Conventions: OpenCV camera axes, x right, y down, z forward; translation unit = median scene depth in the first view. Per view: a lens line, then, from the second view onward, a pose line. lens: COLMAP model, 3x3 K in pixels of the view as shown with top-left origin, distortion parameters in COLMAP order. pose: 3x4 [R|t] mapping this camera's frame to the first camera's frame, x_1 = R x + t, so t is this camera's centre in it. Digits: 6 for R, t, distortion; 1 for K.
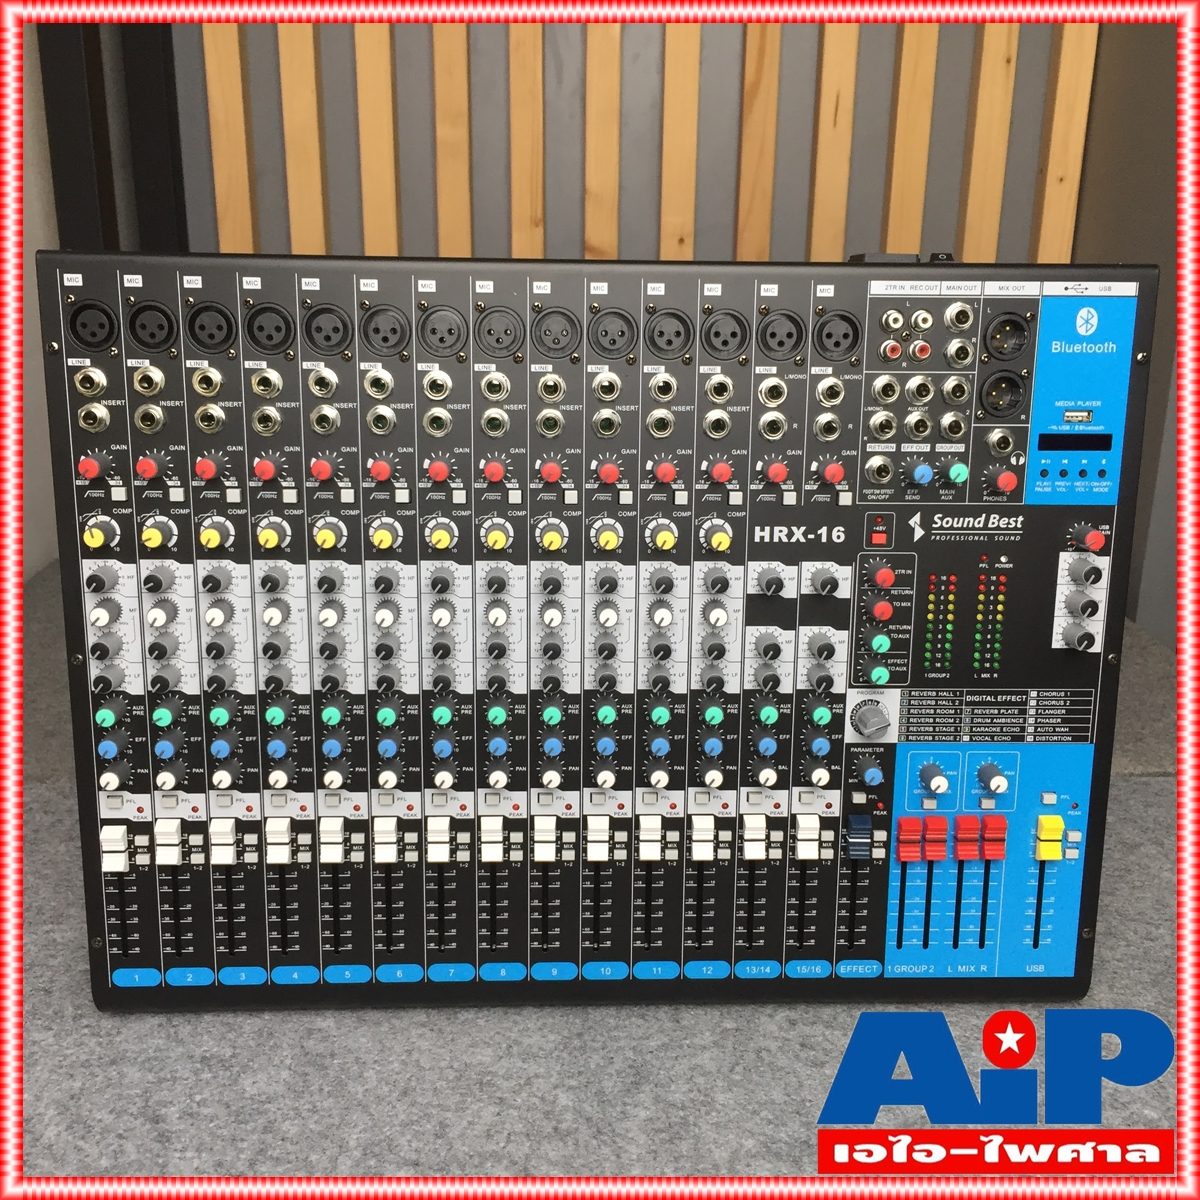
lens RADIAL K [[1317.5, 0, 591.1], [0, 1317.5, 590.5], [0, 0, 1]] dist [0.040681, 0.000000]
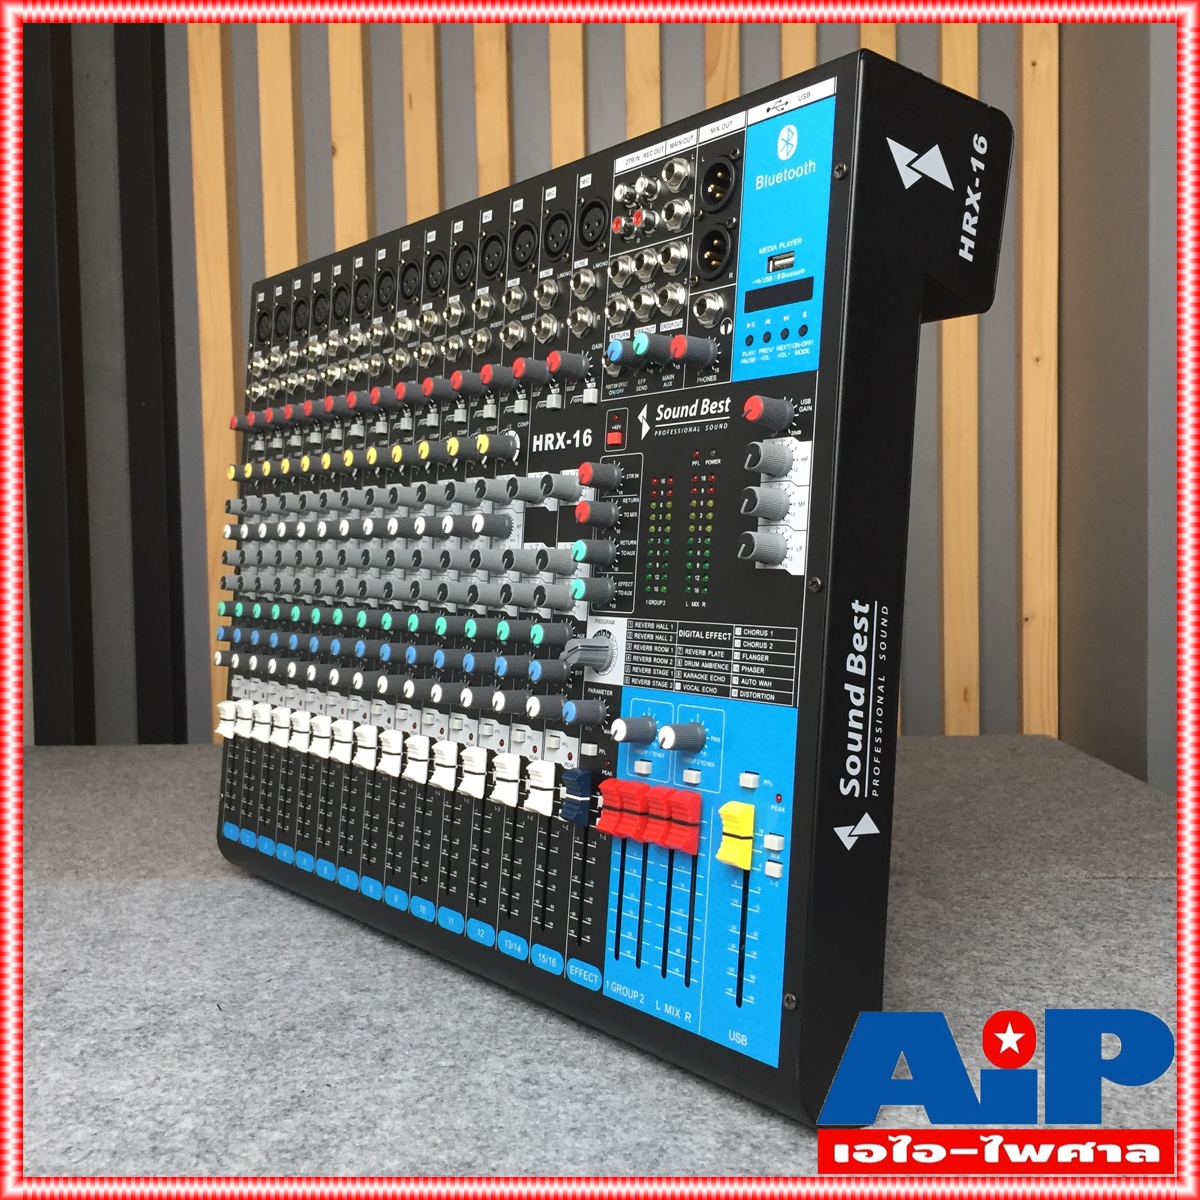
lens RADIAL K [[1317.5, 0, 606.9], [0, 1317.5, 597.1], [0, 0, 1]] dist [0.040681, 0.000000]
pose [[0.594677, 0.013588, -0.803850, 0.913986], [-0.218684, 0.964892, -0.145469, 0.189306], [0.773652, 0.262296, 0.576770, 0.515717]]
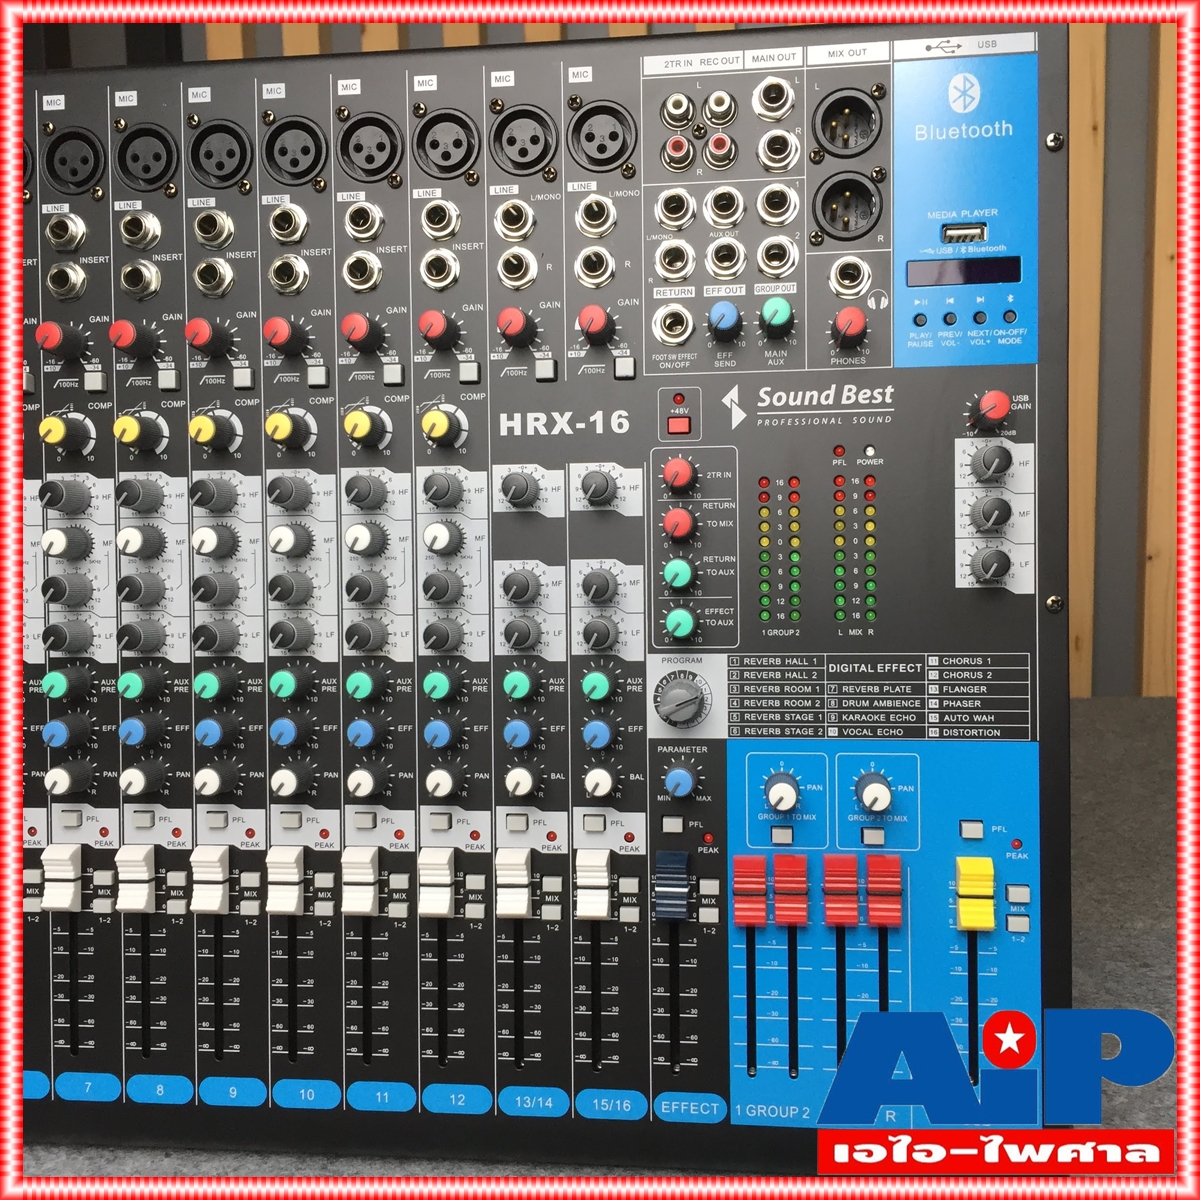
lens RADIAL K [[1317.5, 0, 603.9], [0, 1317.5, 599.1], [0, 0, 1]] dist [0.040681, 0.000000]
pose [[0.986989, -0.017710, -0.159807, 0.285300], [-0.013539, 0.981231, -0.192360, 0.179554], [0.160214, 0.192021, 0.968225, 0.347599]]
